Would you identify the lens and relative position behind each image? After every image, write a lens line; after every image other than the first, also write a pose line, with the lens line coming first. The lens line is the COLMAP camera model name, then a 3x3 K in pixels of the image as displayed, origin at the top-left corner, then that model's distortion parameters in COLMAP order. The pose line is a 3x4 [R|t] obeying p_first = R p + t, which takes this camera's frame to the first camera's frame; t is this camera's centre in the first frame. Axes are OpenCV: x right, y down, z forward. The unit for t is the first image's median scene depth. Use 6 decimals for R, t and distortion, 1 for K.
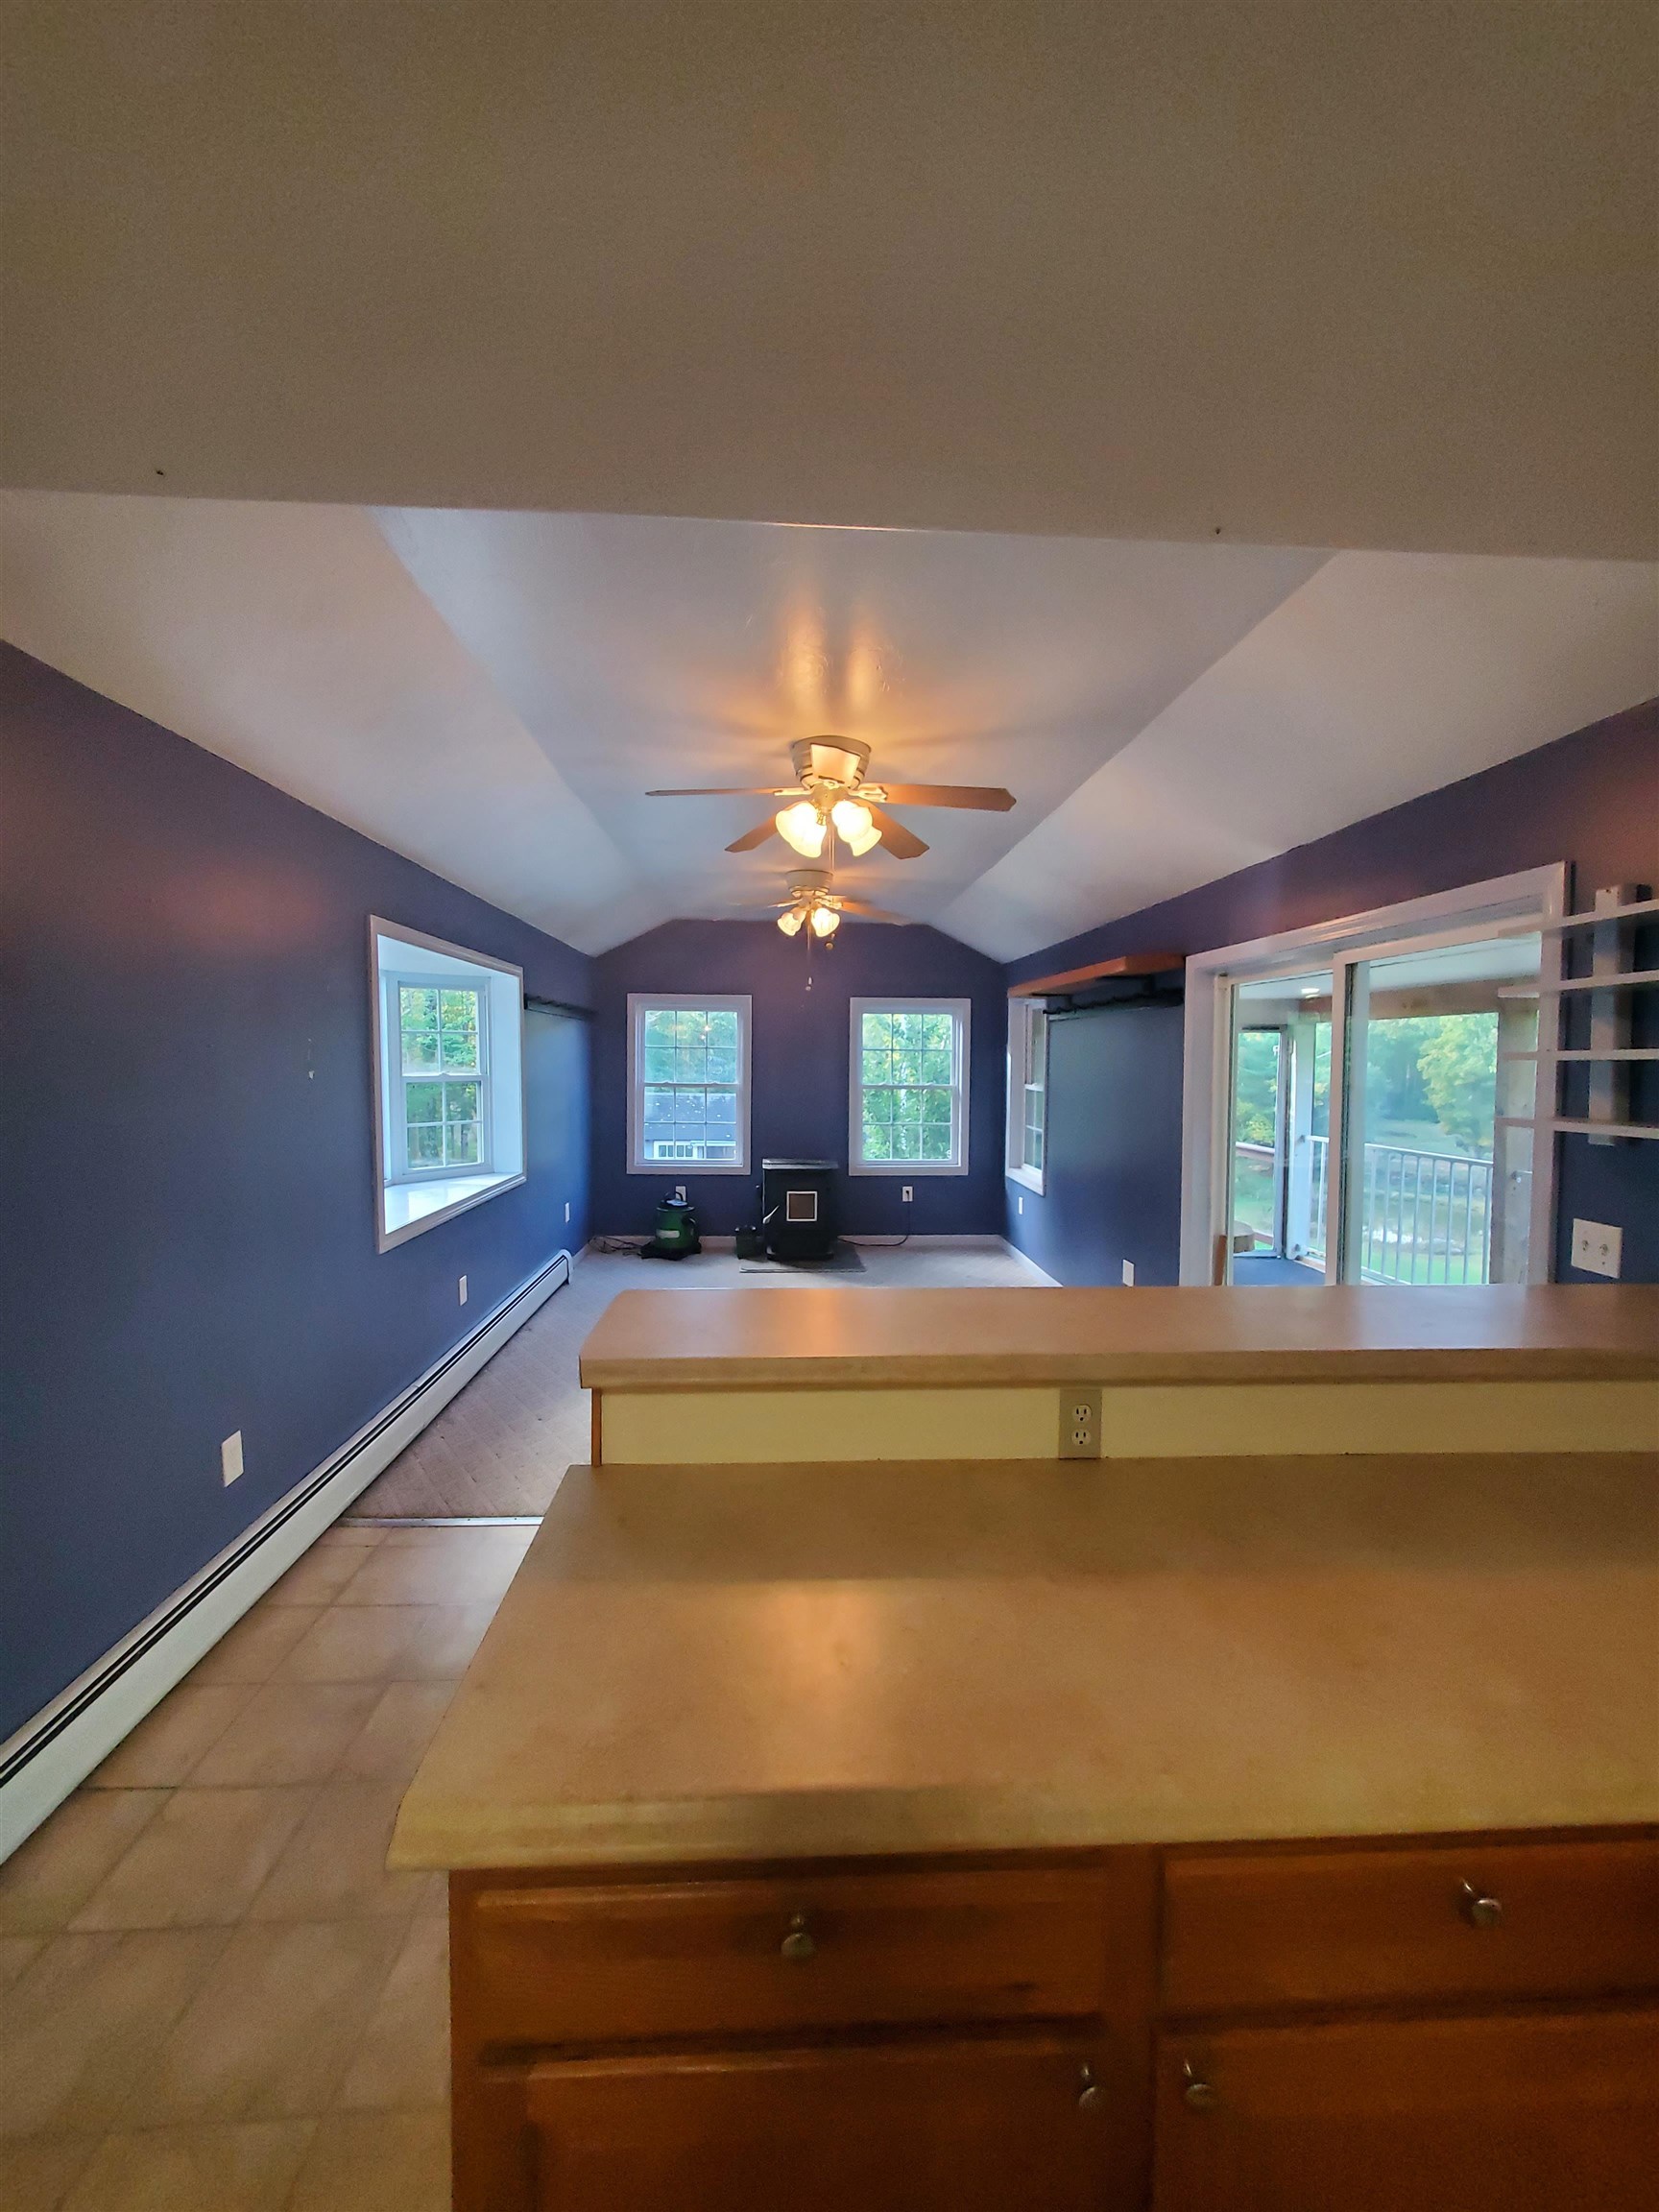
lens RADIAL K [[889.9, 0, 829.5], [0, 889.9, 1106.0], [0, 0, 1]] dist [0.023964, 0.000140]
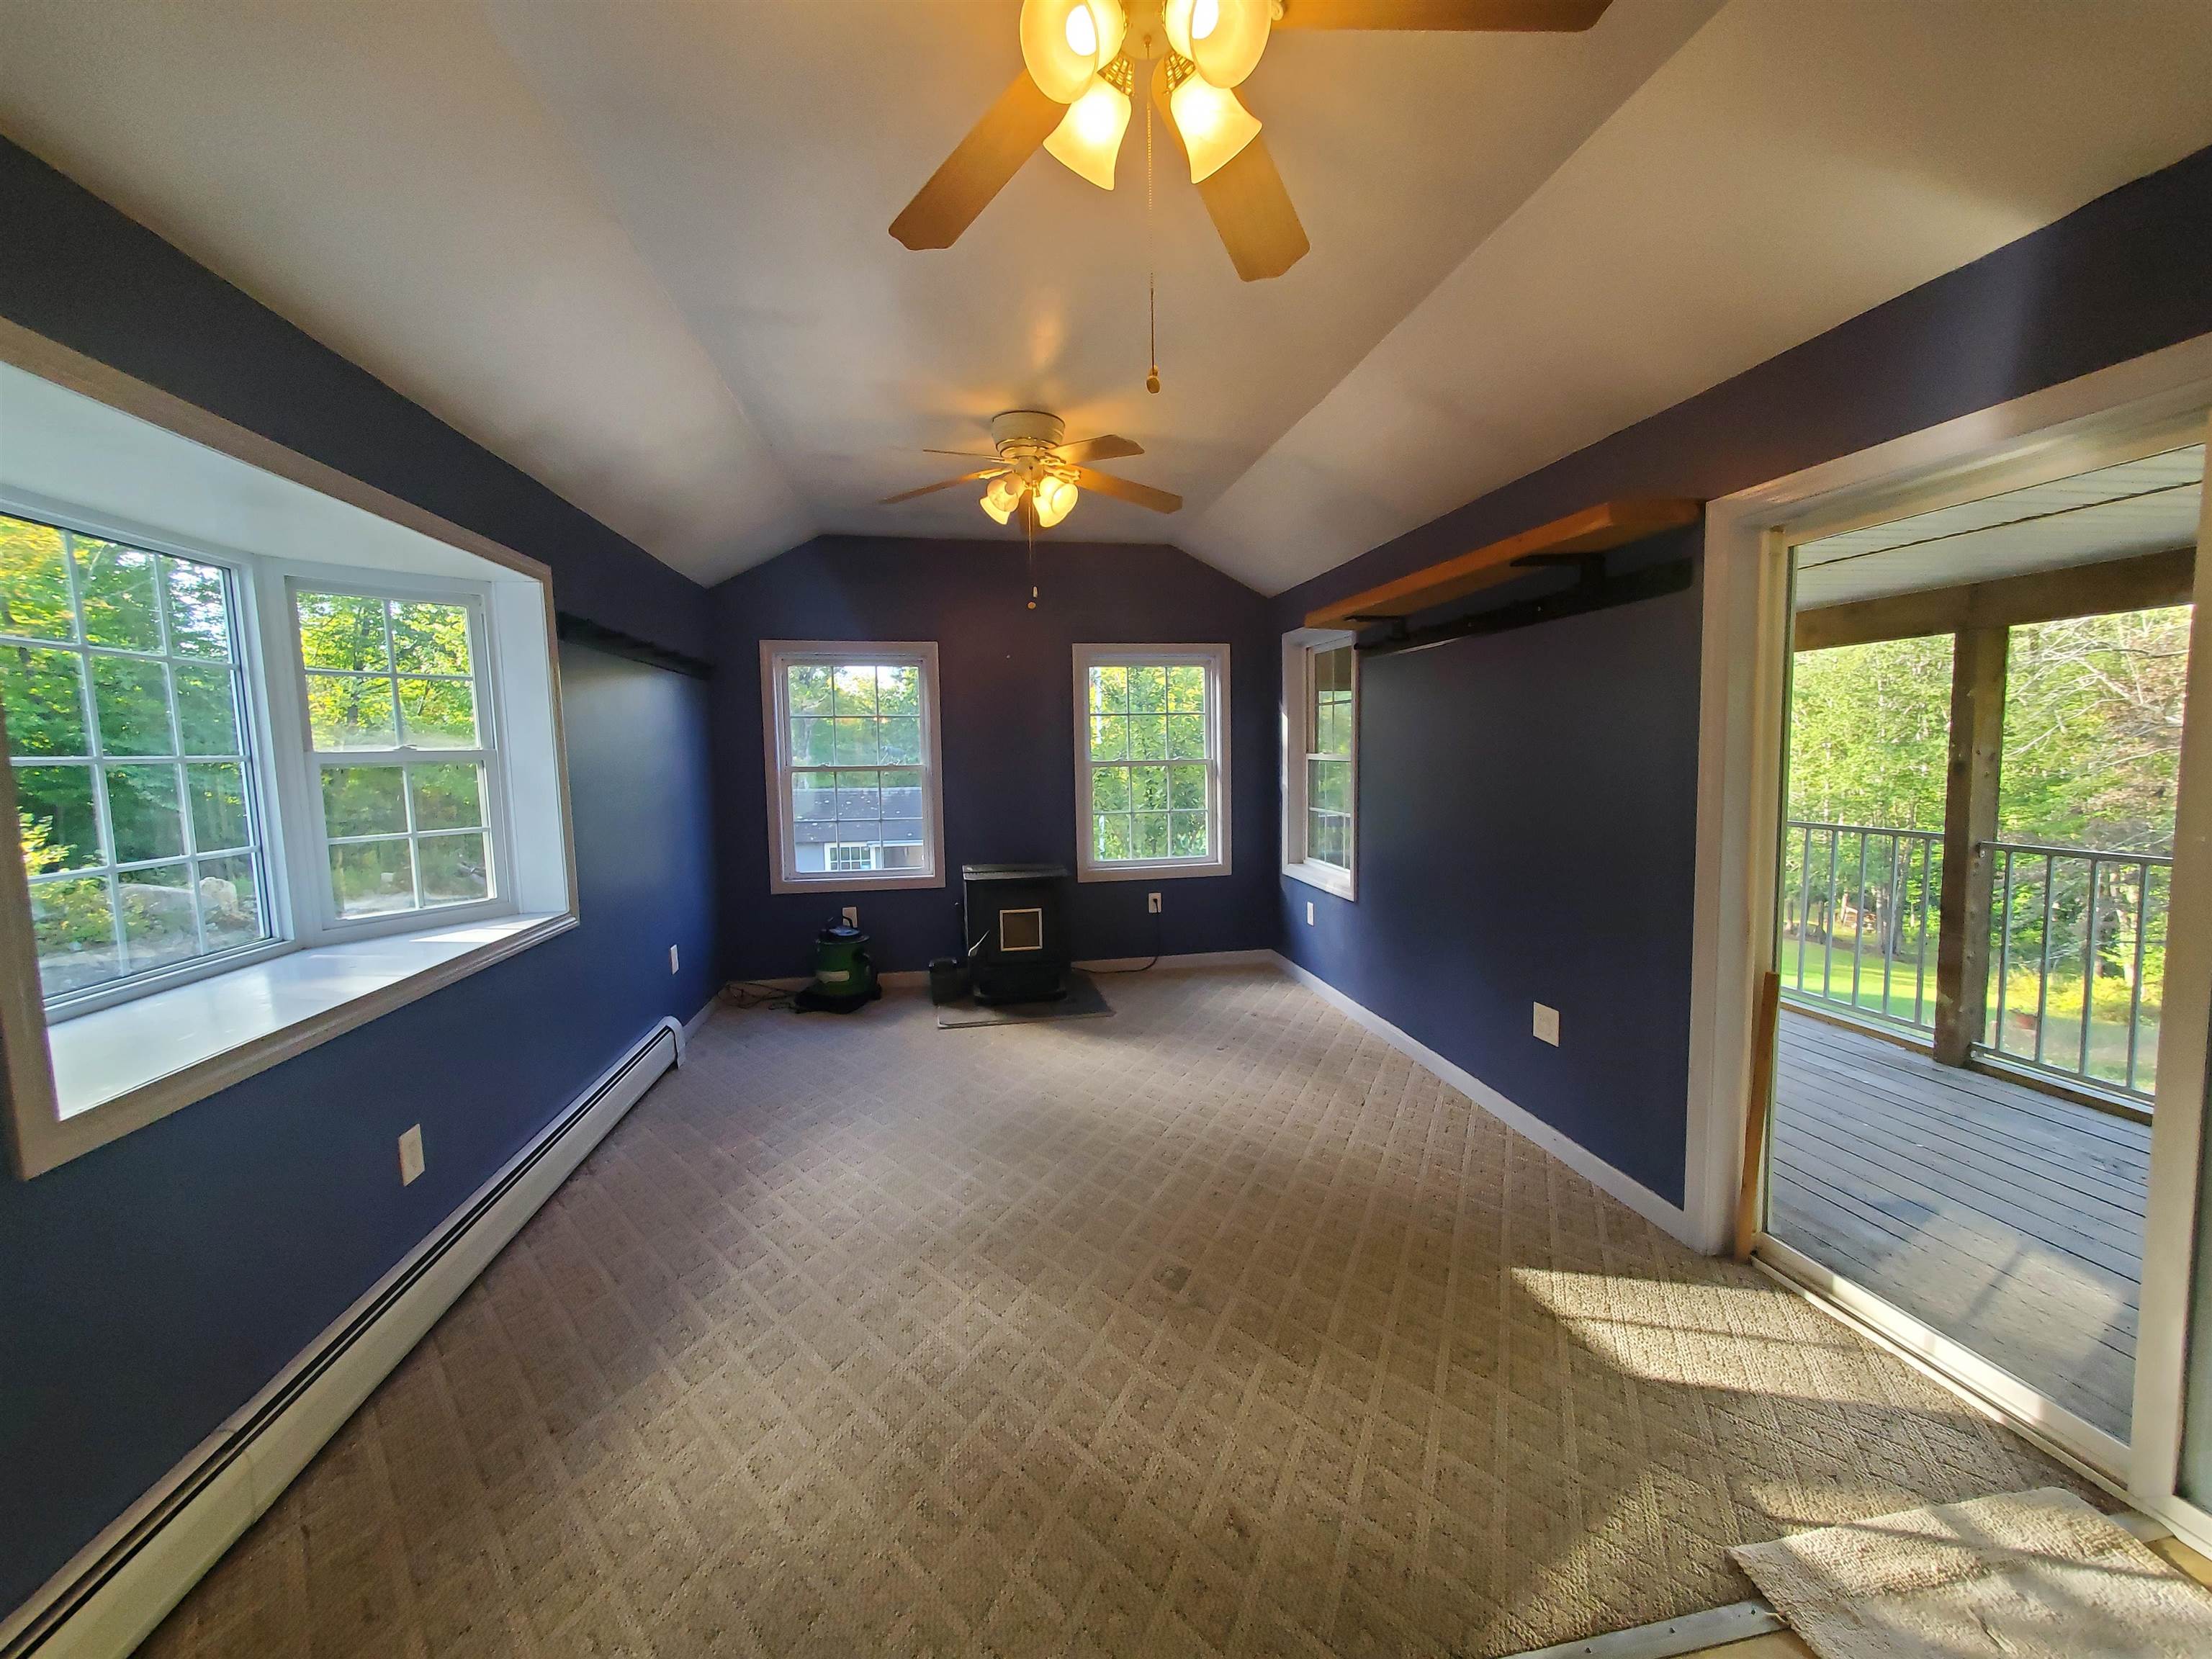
lens RADIAL K [[889.9, 0, 1106.0], [0, 889.9, 829.5], [0, 0, 1]] dist [0.023964, 0.000140]
pose [[0.993596, -0.036754, 0.106843, -0.036225], [0.032946, 0.998765, 0.037193, 0.006751], [-0.108078, -0.033435, 0.993580, 0.270668]]
